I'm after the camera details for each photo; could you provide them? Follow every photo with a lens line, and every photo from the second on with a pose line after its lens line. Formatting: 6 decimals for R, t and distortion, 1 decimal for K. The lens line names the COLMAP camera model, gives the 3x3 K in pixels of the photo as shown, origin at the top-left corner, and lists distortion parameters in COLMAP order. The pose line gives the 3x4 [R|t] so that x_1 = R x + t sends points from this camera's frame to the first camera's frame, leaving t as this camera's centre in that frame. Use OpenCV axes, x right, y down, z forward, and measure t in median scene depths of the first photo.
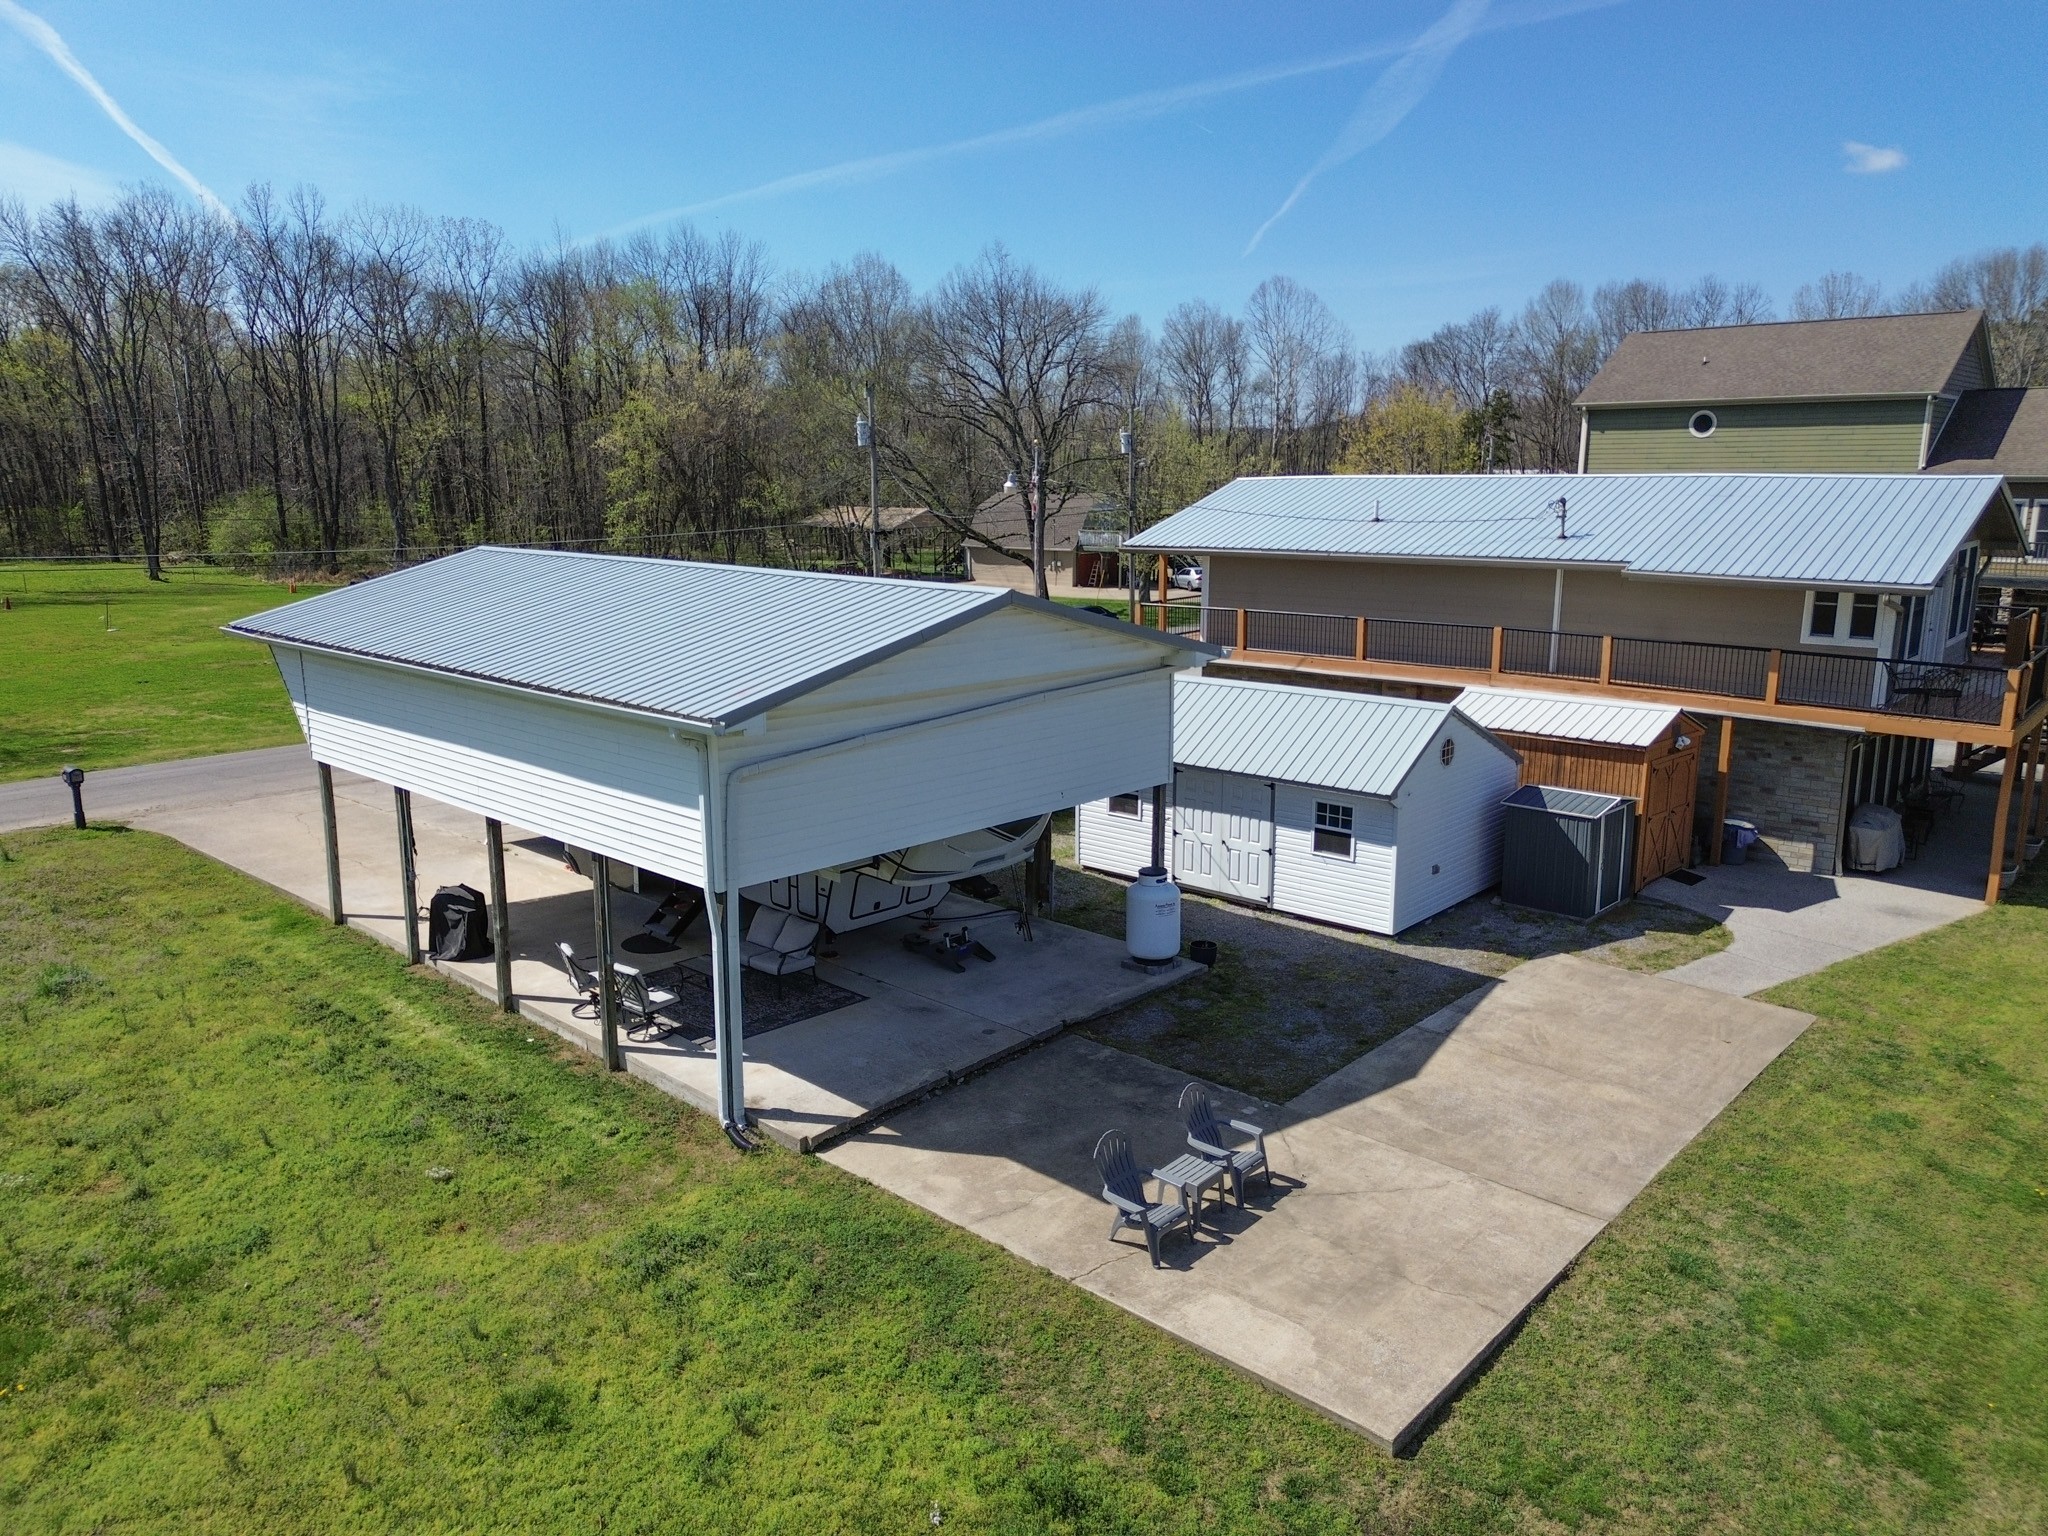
lens RADIAL K [[1444.1, 0, 1015.4], [0, 1444.1, 756.4], [0, 0, 1]] dist [0.049591, -0.031771]
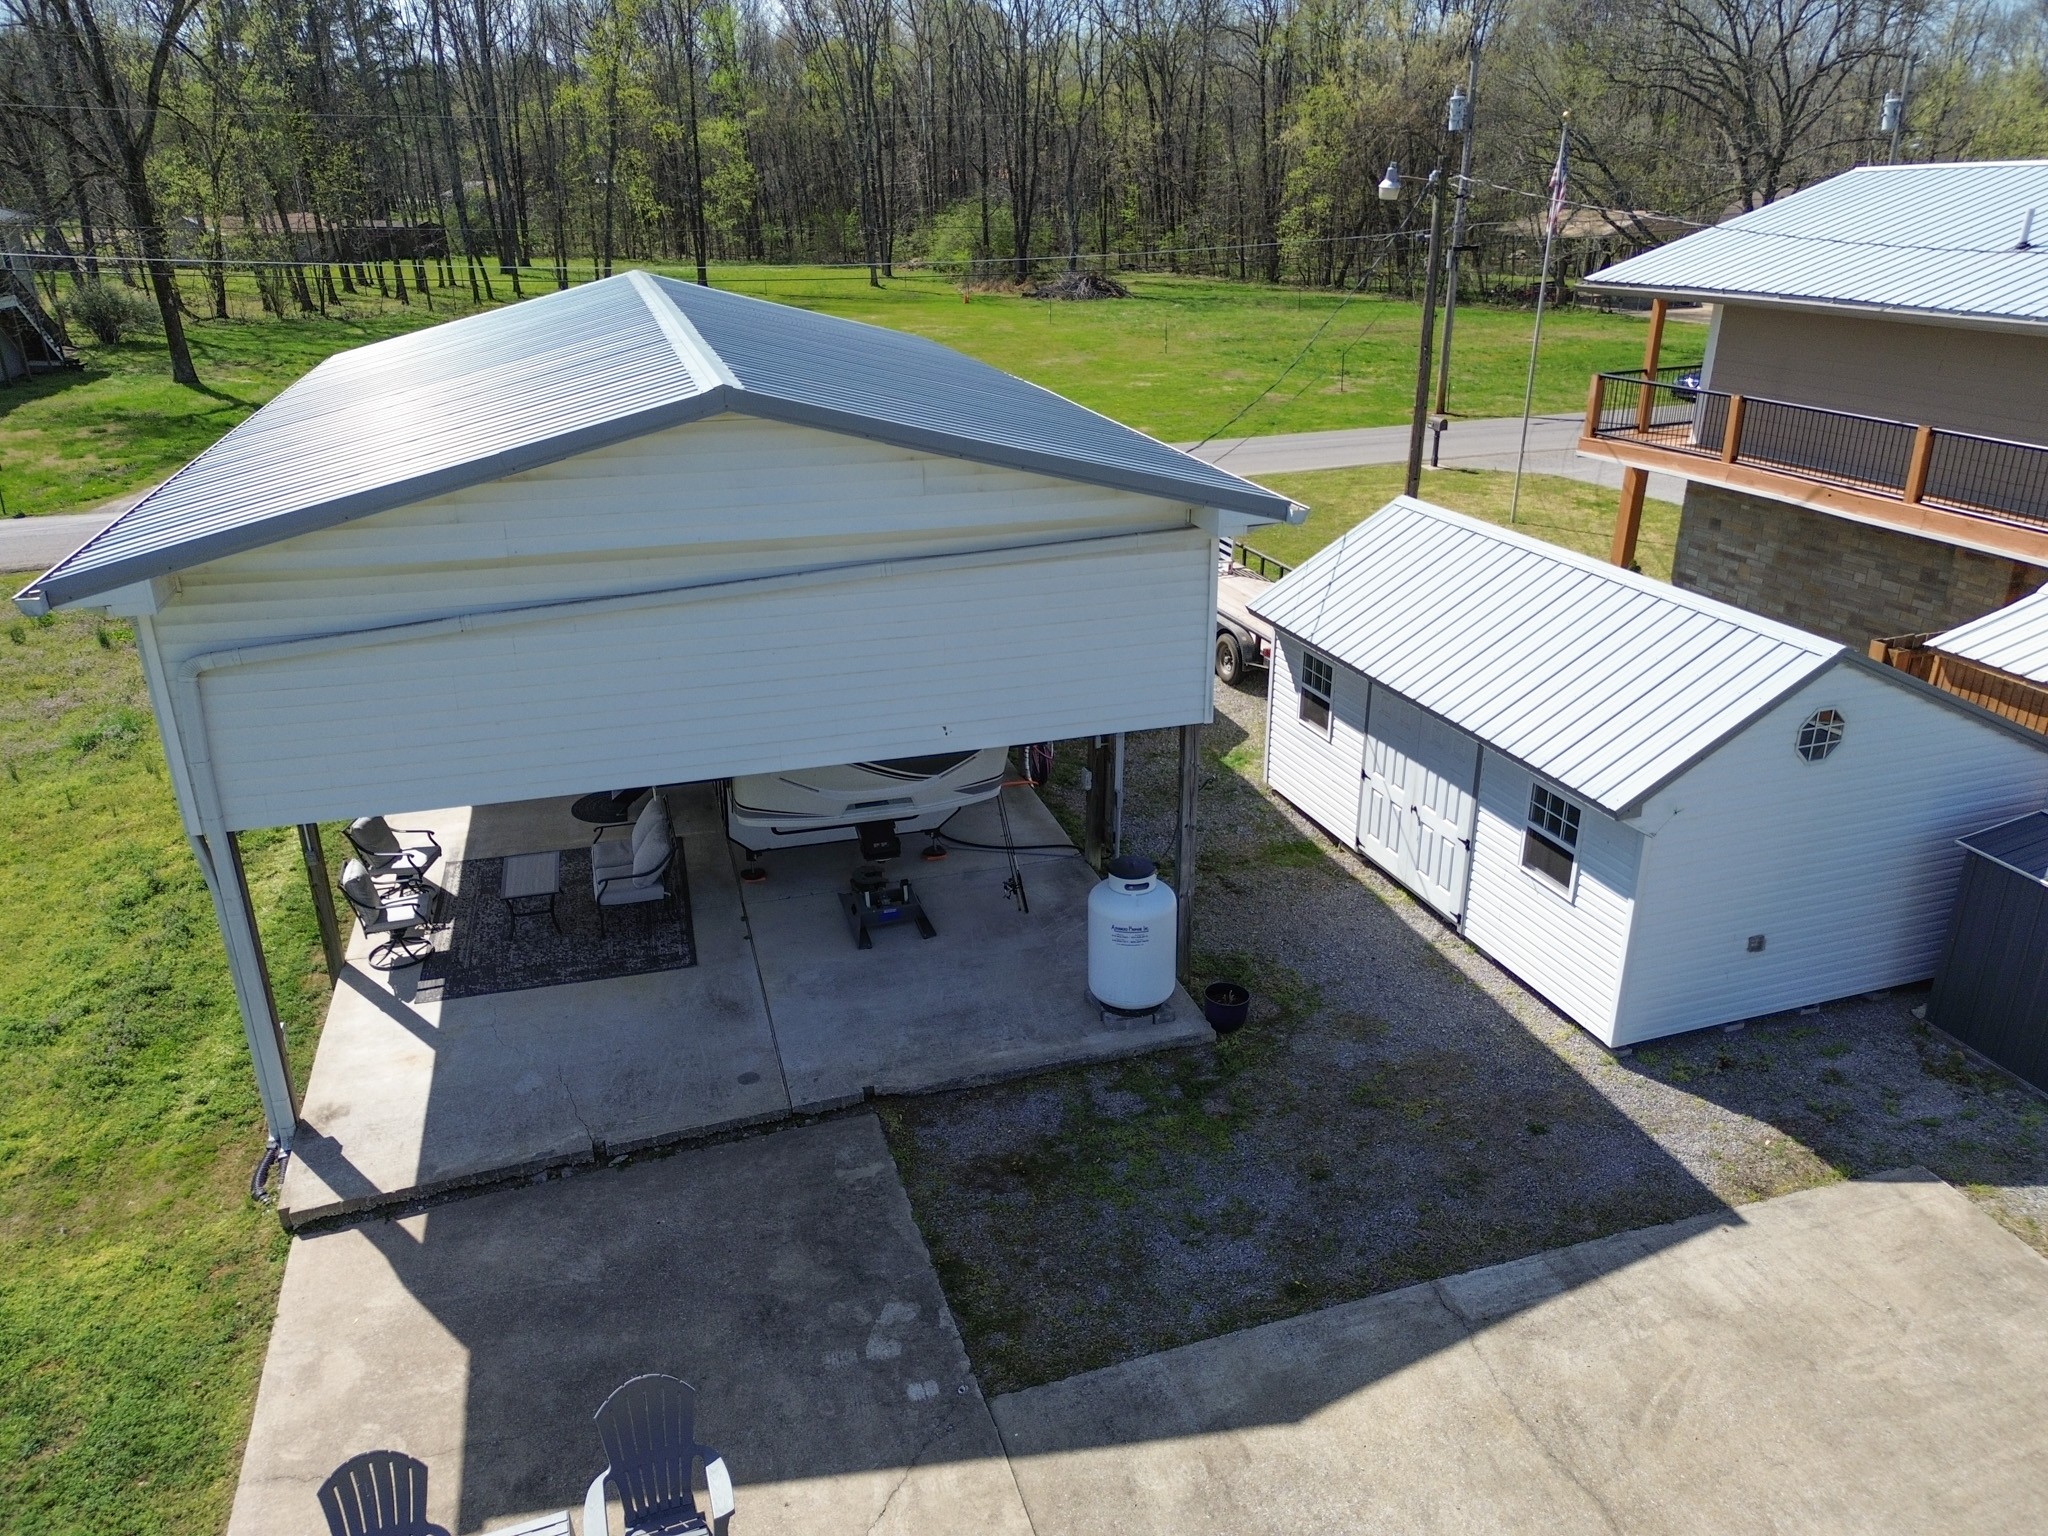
lens RADIAL K [[1444.1, 0, 1022.7], [0, 1444.1, 772.5], [0, 0, 1]] dist [0.049591, -0.031771]
pose [[0.869562, 0.182511, -0.458858, 0.302531], [-0.089083, 0.971927, 0.217766, -0.080280], [0.485722, -0.148485, 0.861410, 0.431788]]
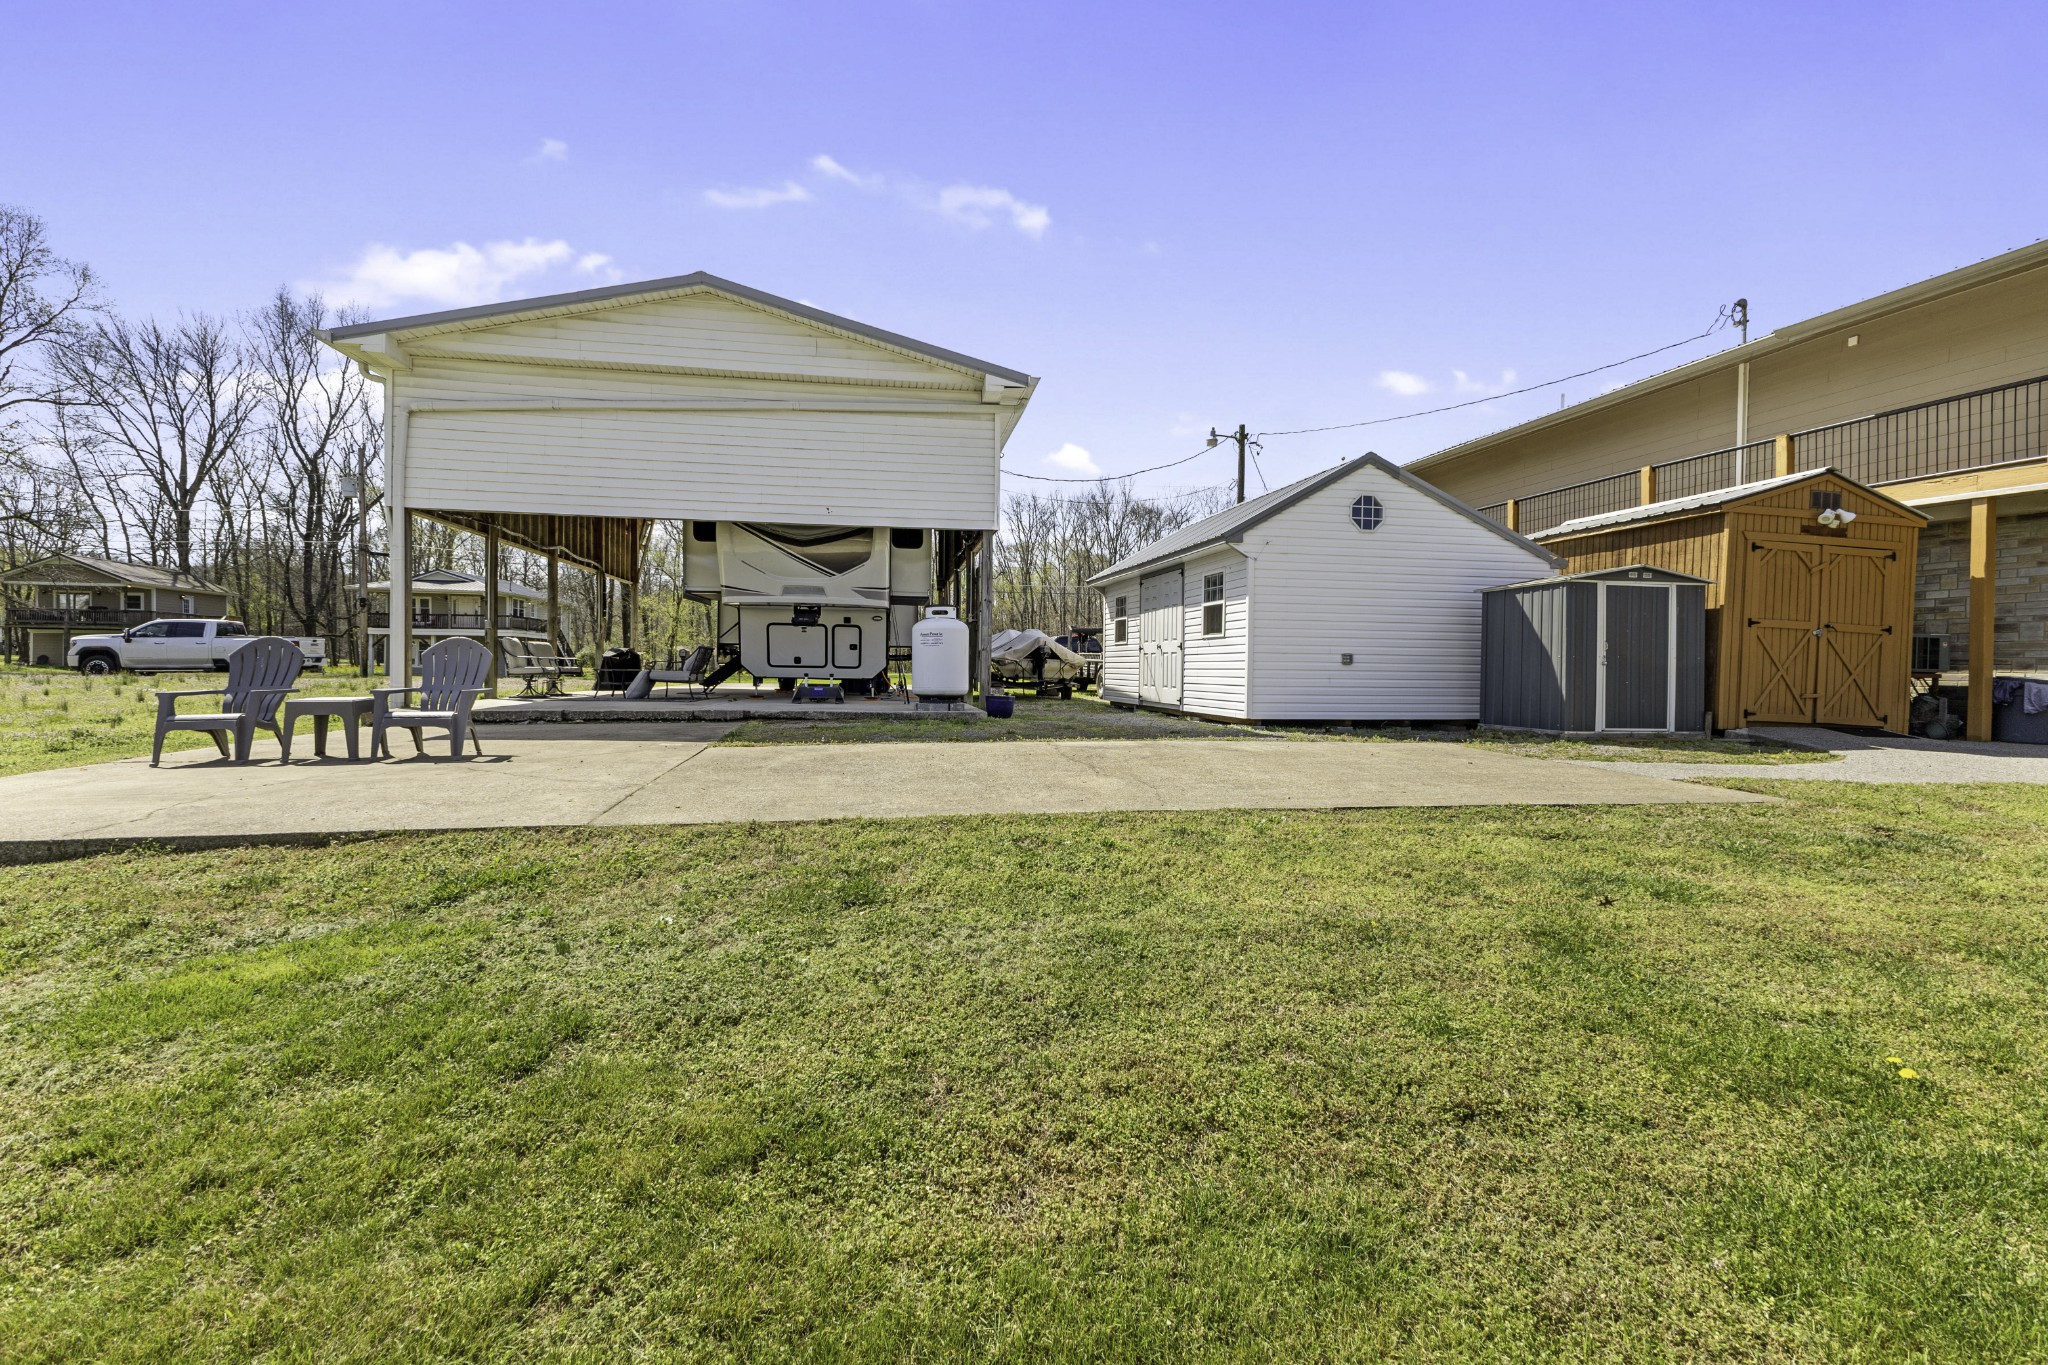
lens RADIAL K [[888.0, 0, 1016.9], [0, 888.0, 681.5], [0, 0, 1]] dist [0.004326, -0.001237]
pose [[0.794890, 0.021699, -0.606366, 0.460125], [-0.132628, 0.981407, -0.138743, 0.189482], [0.592081, 0.190706, 0.782988, 0.538285]]
